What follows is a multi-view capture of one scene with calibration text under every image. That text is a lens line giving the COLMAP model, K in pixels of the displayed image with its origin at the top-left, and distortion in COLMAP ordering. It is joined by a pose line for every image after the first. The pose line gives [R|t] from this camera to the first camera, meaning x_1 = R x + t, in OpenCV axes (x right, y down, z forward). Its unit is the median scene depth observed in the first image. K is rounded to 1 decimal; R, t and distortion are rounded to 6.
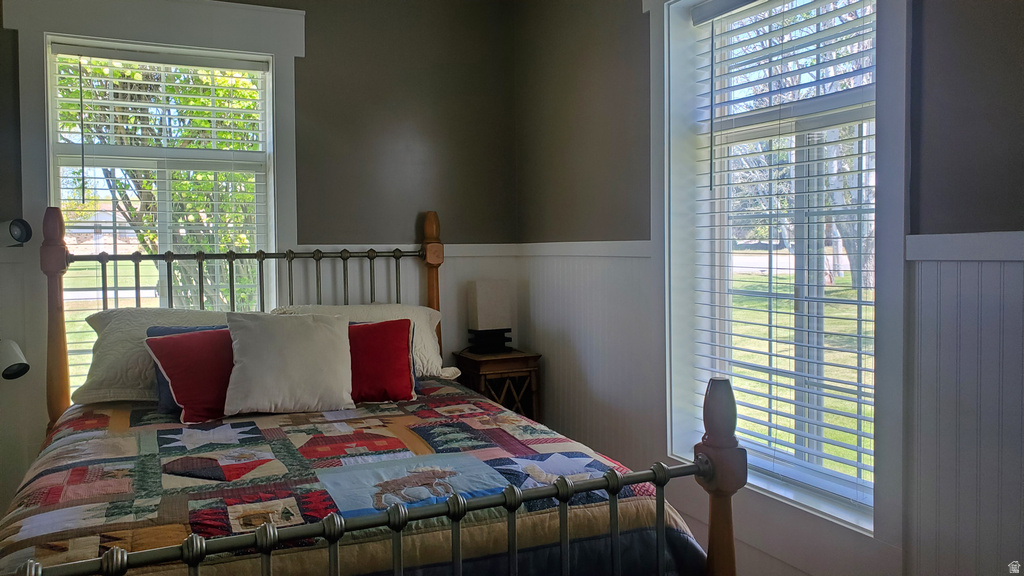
lens RADIAL K [[791.5, 0, 512.0], [0, 791.5, 288.0], [0, 0, 1]] dist [0.100479, -0.067250]
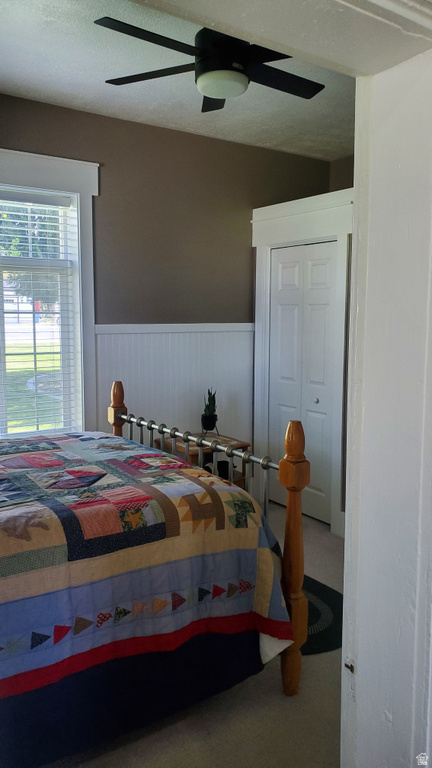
lens RADIAL K [[593.7, 0, 216.0], [0, 593.7, 384.0], [0, 0, 1]] dist [0.100479, -0.067250]
pose [[-0.168696, -0.073786, 0.982903, -1.547845], [0.061649, 0.994452, 0.085234, -0.015428], [-0.983738, 0.074974, -0.163211, 0.998136]]
